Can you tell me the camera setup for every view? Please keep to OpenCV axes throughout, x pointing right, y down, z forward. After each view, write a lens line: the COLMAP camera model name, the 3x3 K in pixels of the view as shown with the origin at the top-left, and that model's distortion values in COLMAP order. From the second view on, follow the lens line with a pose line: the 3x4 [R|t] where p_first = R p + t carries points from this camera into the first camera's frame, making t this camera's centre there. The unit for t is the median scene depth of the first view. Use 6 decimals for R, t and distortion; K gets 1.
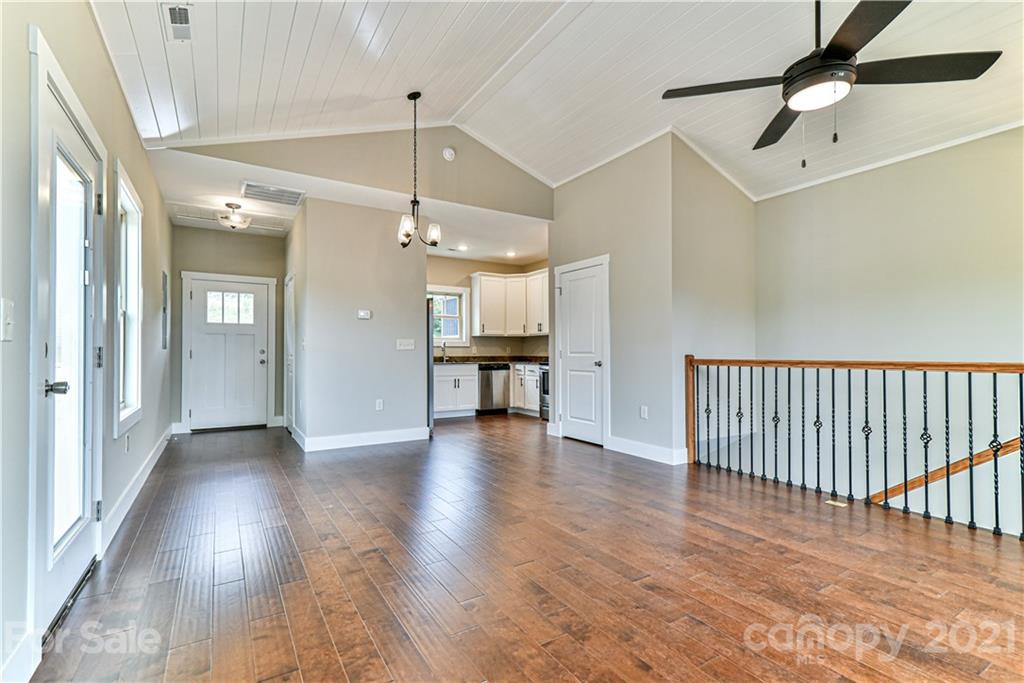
lens RADIAL K [[476.9, 0, 532.0], [0, 476.9, 347.7], [0, 0, 1]] dist [0.002422, 0.000986]
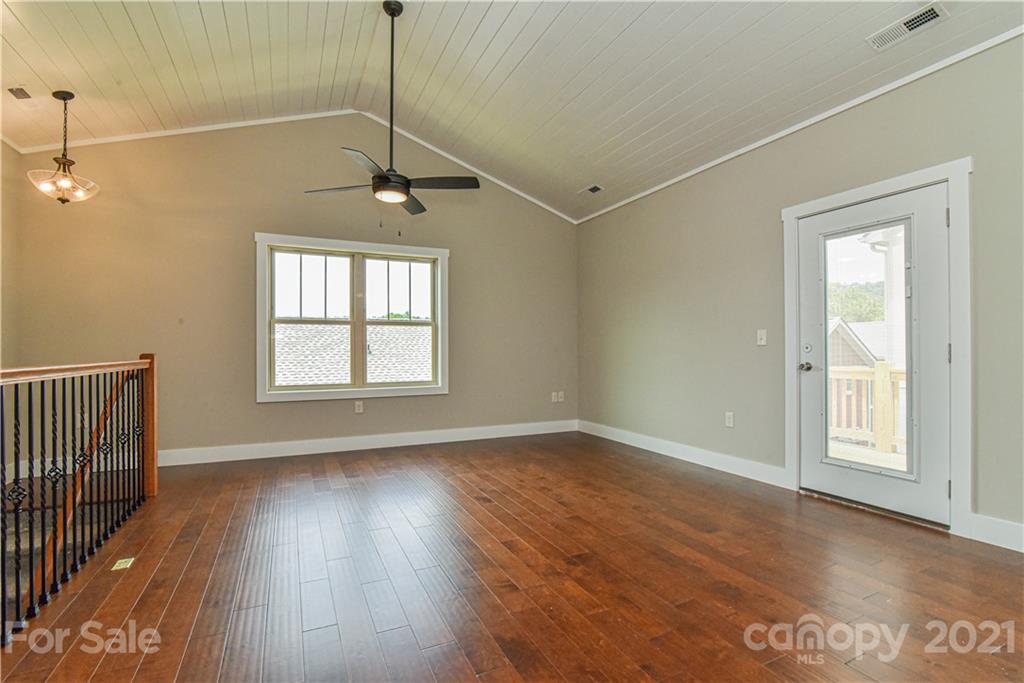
lens RADIAL K [[481.2, 0, 511.4], [0, 481.2, 346.8], [0, 0, 1]] dist [-0.001266, 0.000014]
pose [[-0.988852, 0.003613, 0.148859, -0.048918], [0.001623, 0.999908, -0.013487, 0.019602], [-0.148894, -0.013095, -0.988766, 2.132388]]
